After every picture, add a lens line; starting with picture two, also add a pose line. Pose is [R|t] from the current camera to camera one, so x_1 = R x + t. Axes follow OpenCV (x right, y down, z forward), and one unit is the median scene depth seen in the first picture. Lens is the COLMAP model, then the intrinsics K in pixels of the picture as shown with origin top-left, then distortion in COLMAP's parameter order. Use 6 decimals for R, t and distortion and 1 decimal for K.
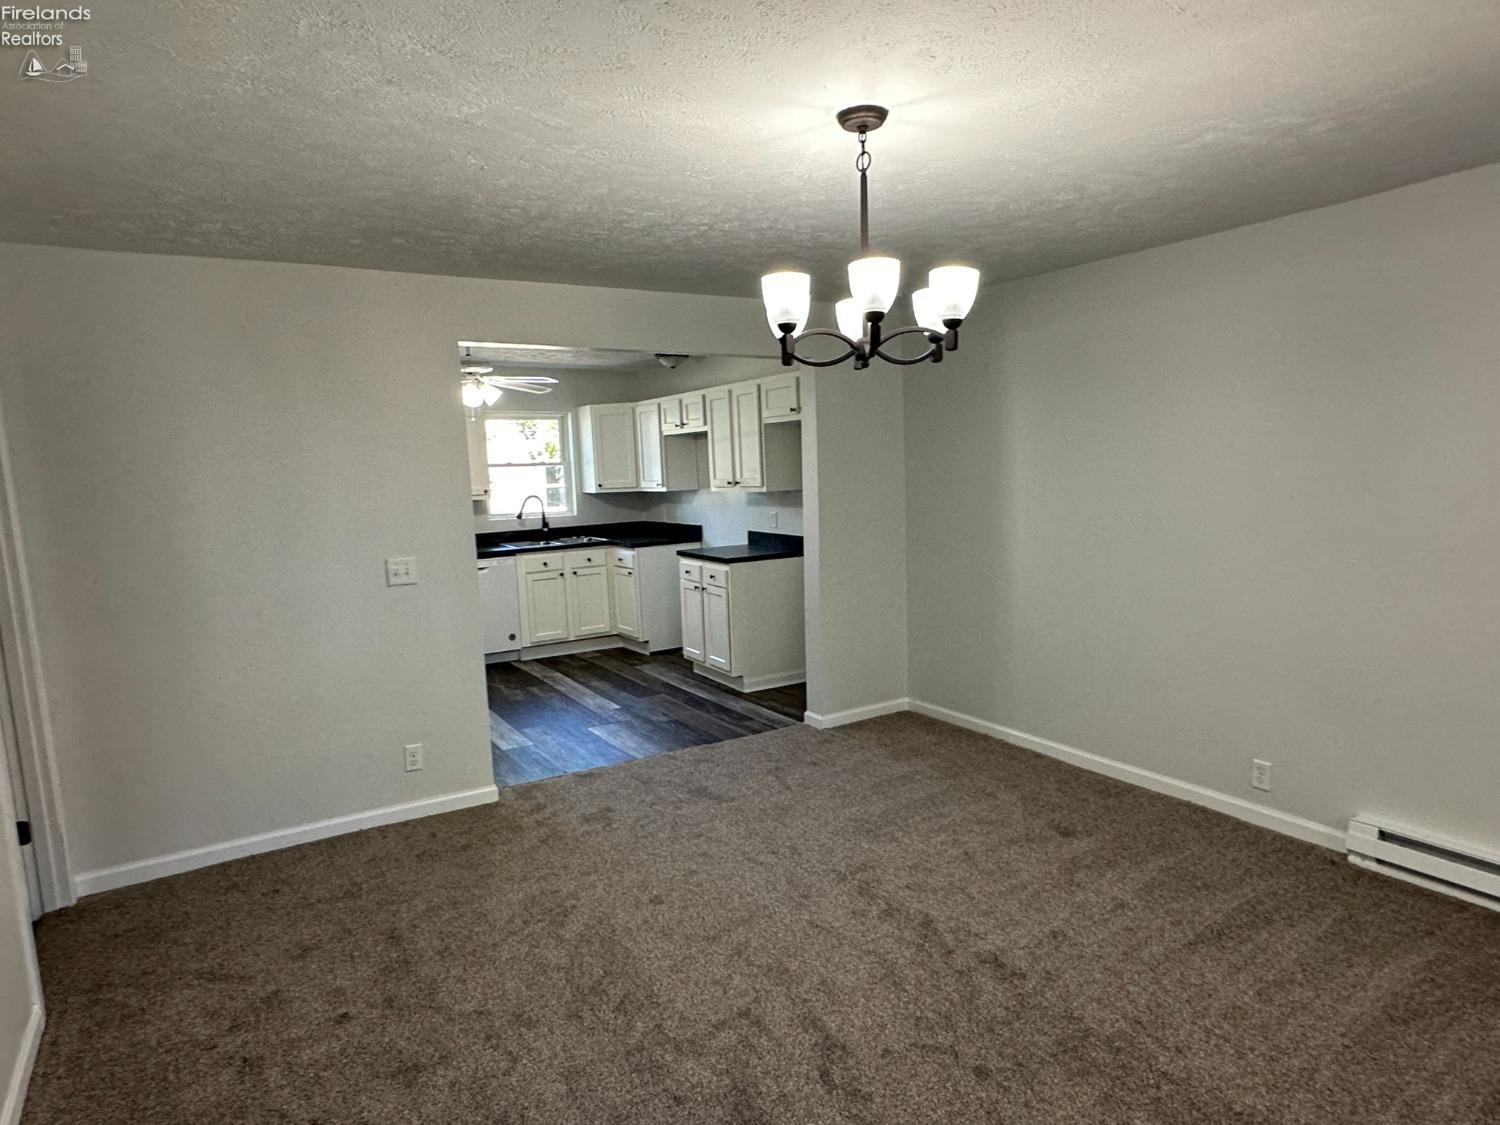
lens RADIAL K [[898.2, 0, 750.0], [0, 898.2, 562.5], [0, 0, 1]] dist [0.000048, 0.000345]
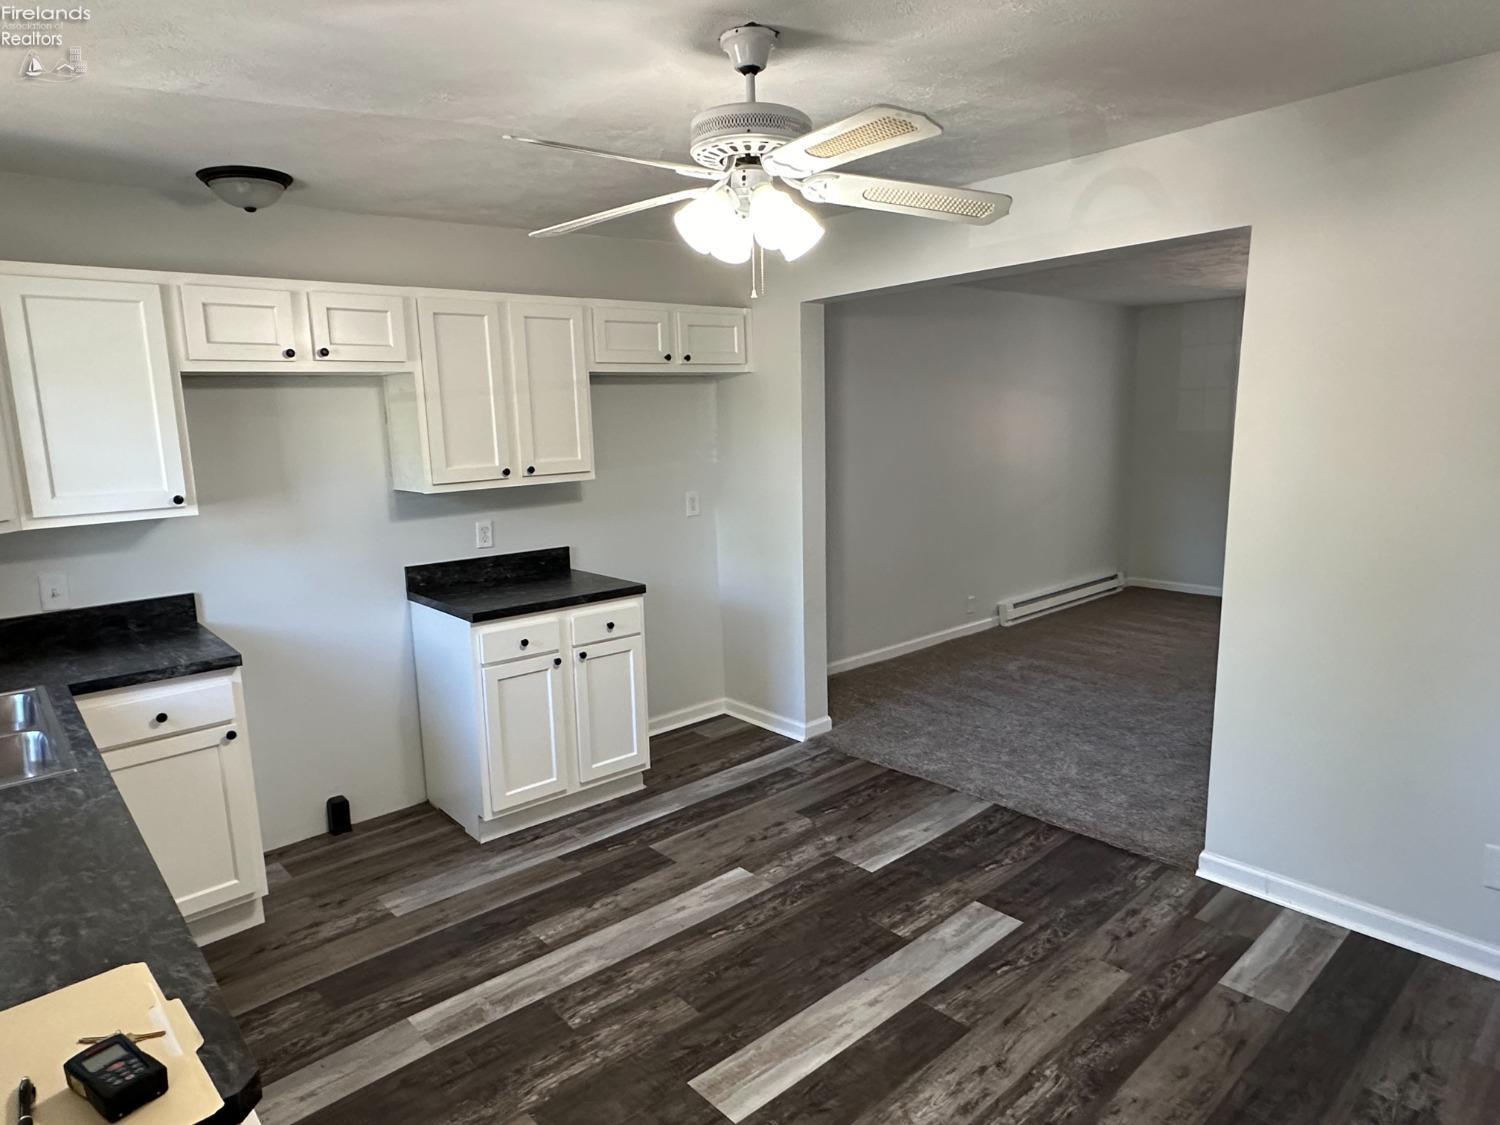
lens RADIAL K [[898.2, 0, 750.0], [0, 898.2, 562.5], [0, 0, 1]] dist [0.000048, 0.000345]
pose [[-0.172691, -0.117859, 0.977899, -0.636413], [0.148220, 0.978401, 0.144094, -0.096076], [-0.973760, 0.169828, -0.151492, 1.007232]]
